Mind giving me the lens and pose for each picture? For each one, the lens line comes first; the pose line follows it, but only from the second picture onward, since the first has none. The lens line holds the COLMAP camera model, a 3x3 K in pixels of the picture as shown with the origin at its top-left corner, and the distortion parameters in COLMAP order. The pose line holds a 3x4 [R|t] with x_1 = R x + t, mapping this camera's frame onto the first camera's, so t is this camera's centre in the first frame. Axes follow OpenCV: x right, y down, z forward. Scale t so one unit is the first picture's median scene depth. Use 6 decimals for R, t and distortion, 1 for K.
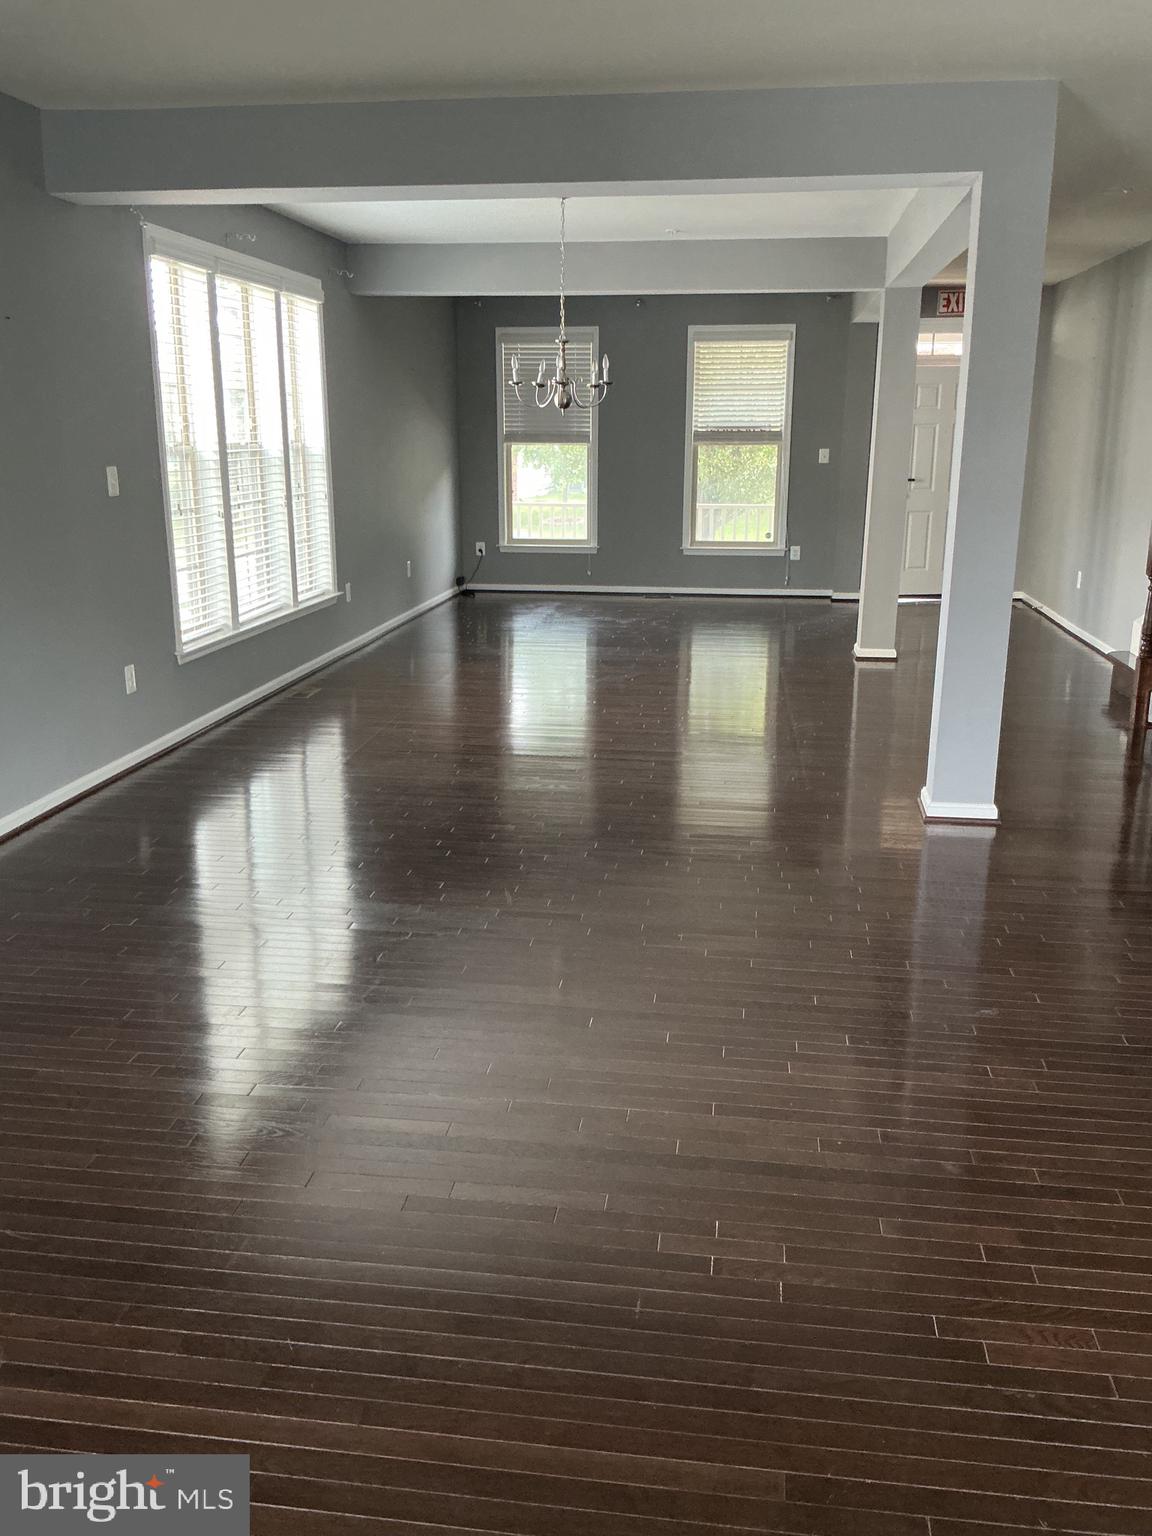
lens RADIAL K [[1270.3, 0, 620.0], [0, 1270.3, 775.8], [0, 0, 1]] dist [0.059043, -0.139125]
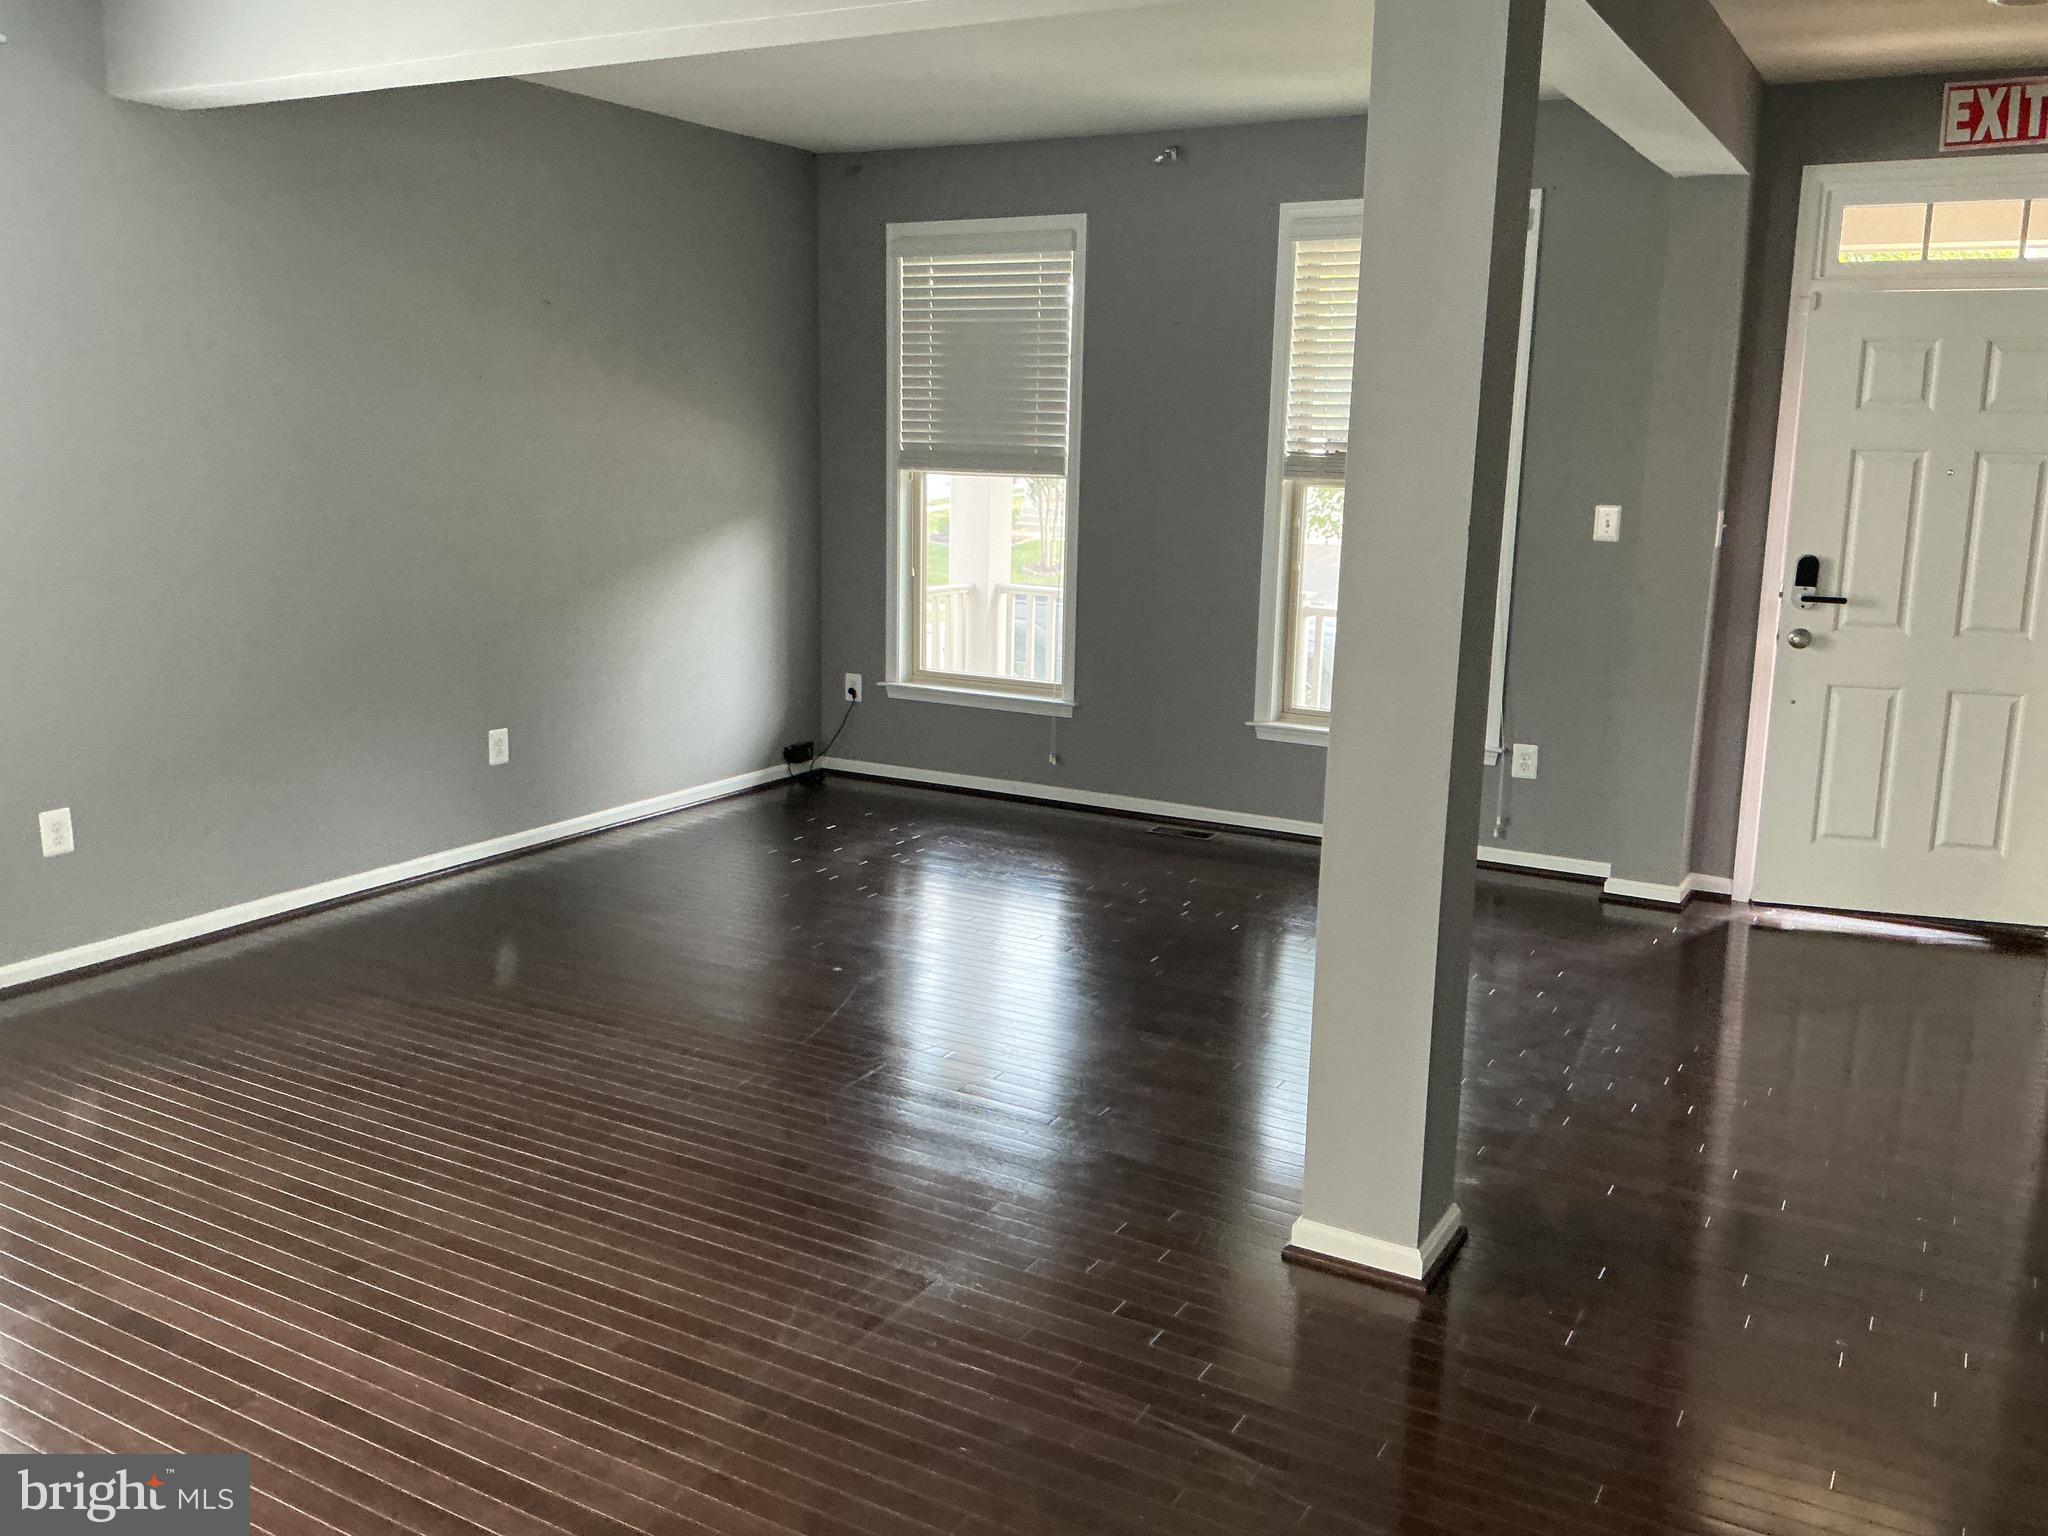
lens RADIAL K [[1693.8, 0, 1038.4], [0, 1693.8, 772.7], [0, 0, 1]] dist [0.059043, -0.139125]
pose [[0.920134, 0.093661, -0.380237, 0.201241], [-0.120772, 0.991518, -0.048022, -0.128818], [0.372514, 0.090109, 0.923641, 0.461290]]
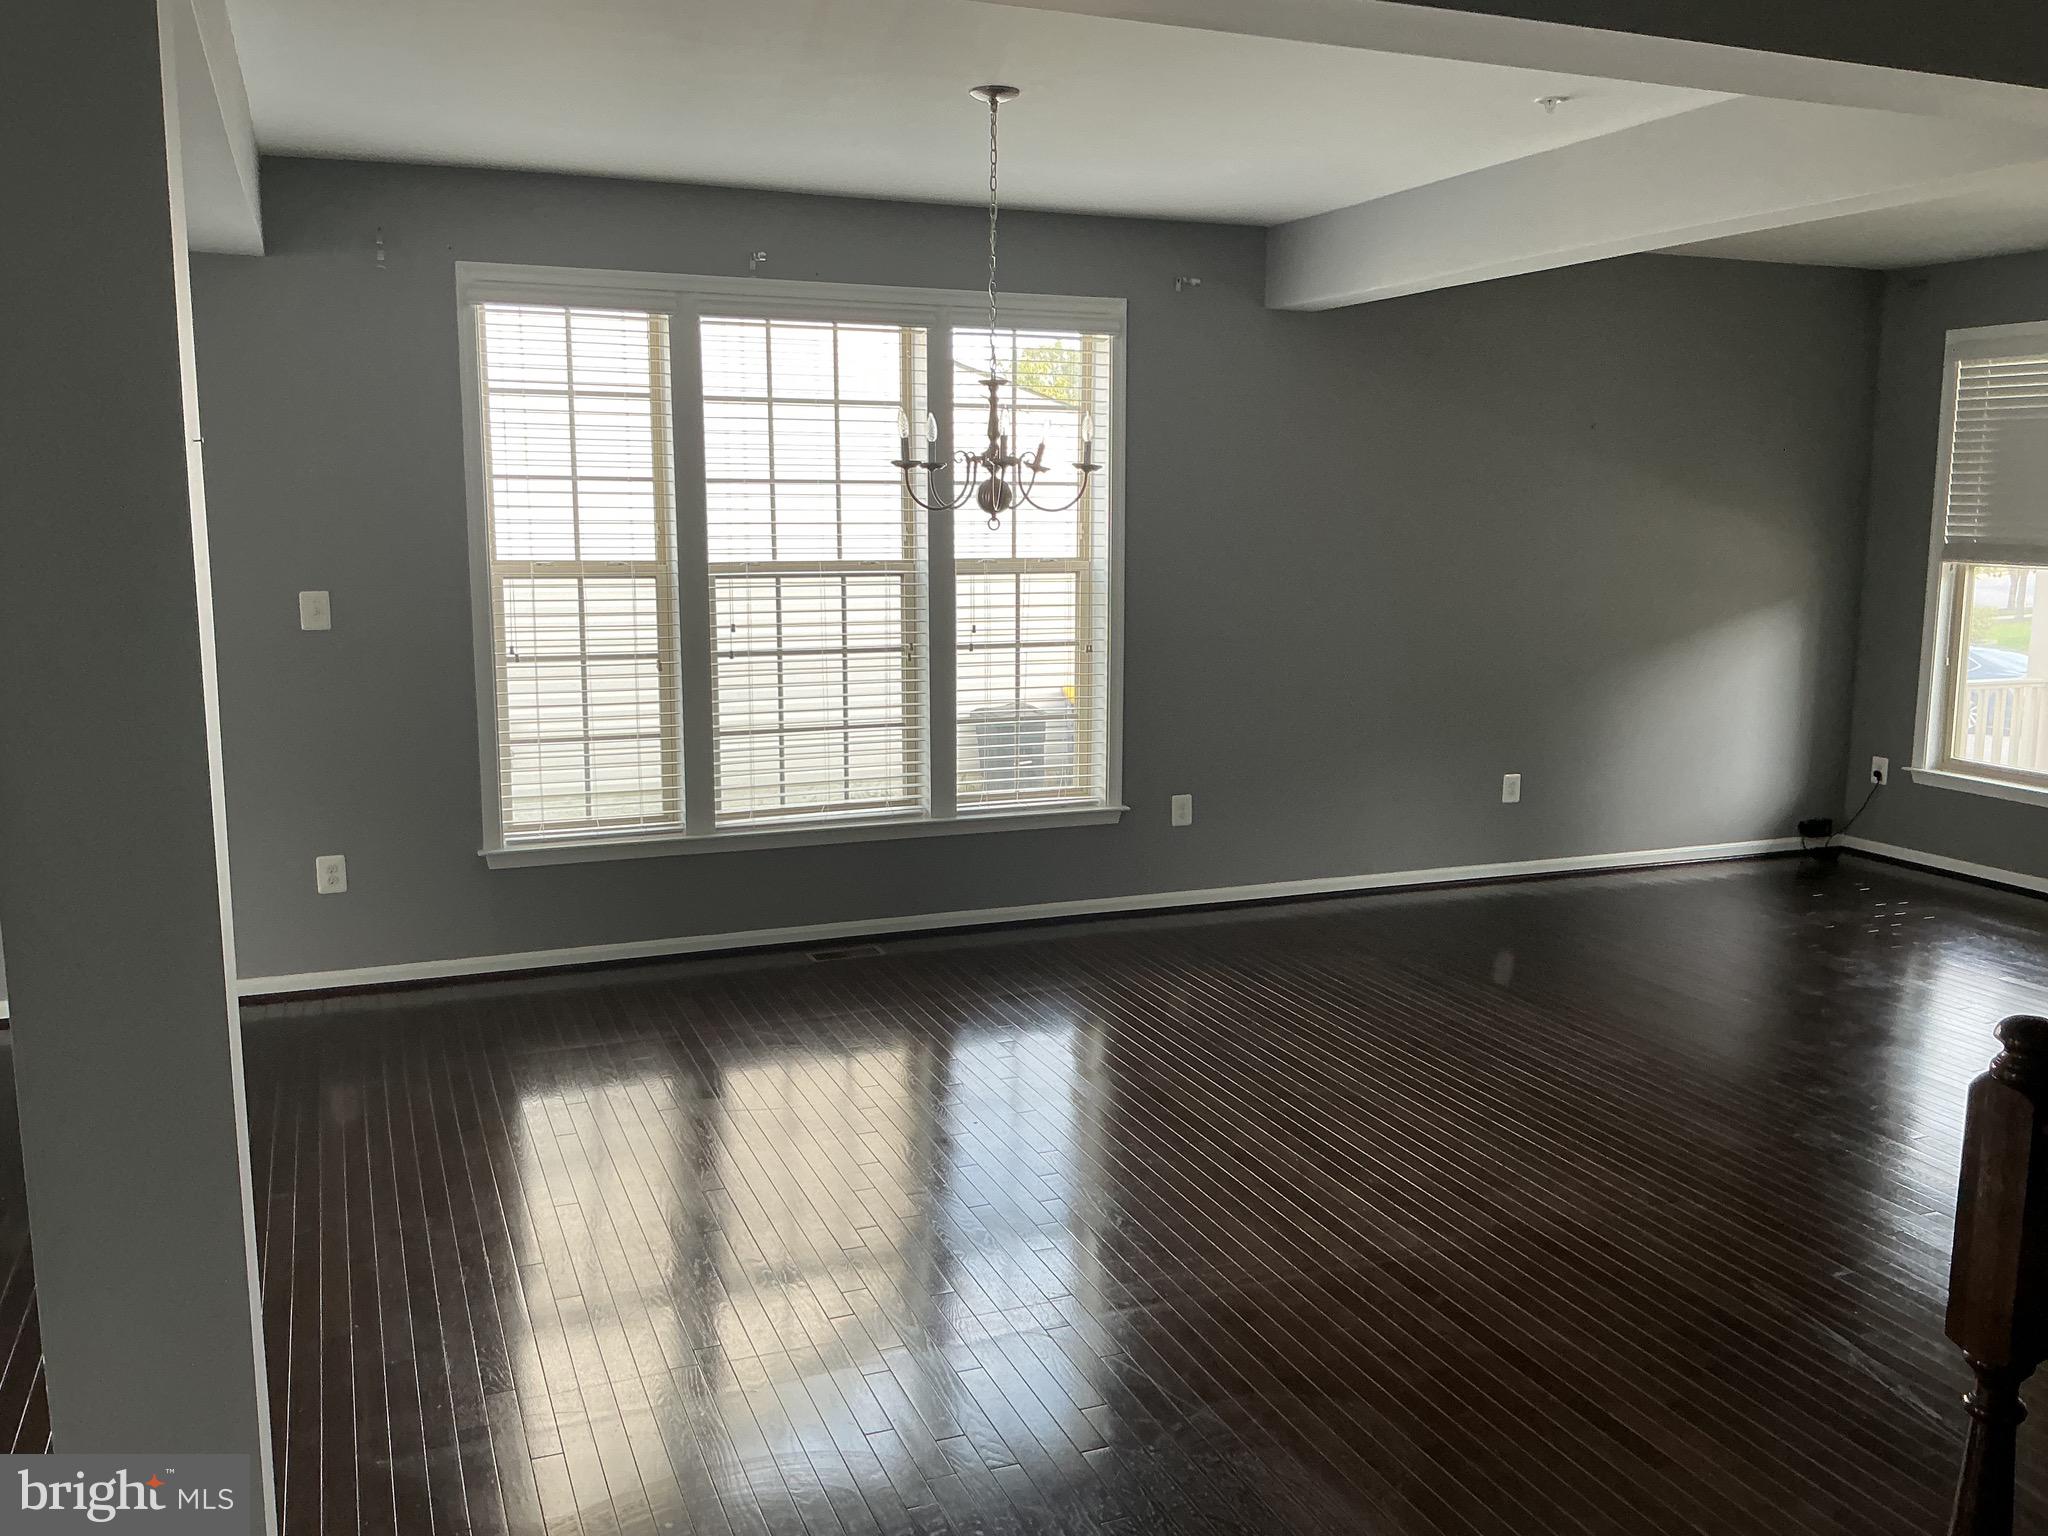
lens RADIAL K [[1693.8, 0, 1018.9], [0, 1693.8, 773.8], [0, 0, 1]] dist [0.059043, -0.139125]
pose [[0.469137, 0.138133, -0.872256, 0.314212], [-0.232827, 0.972094, 0.028718, -0.122638], [0.851881, 0.189612, 0.488206, 0.412647]]
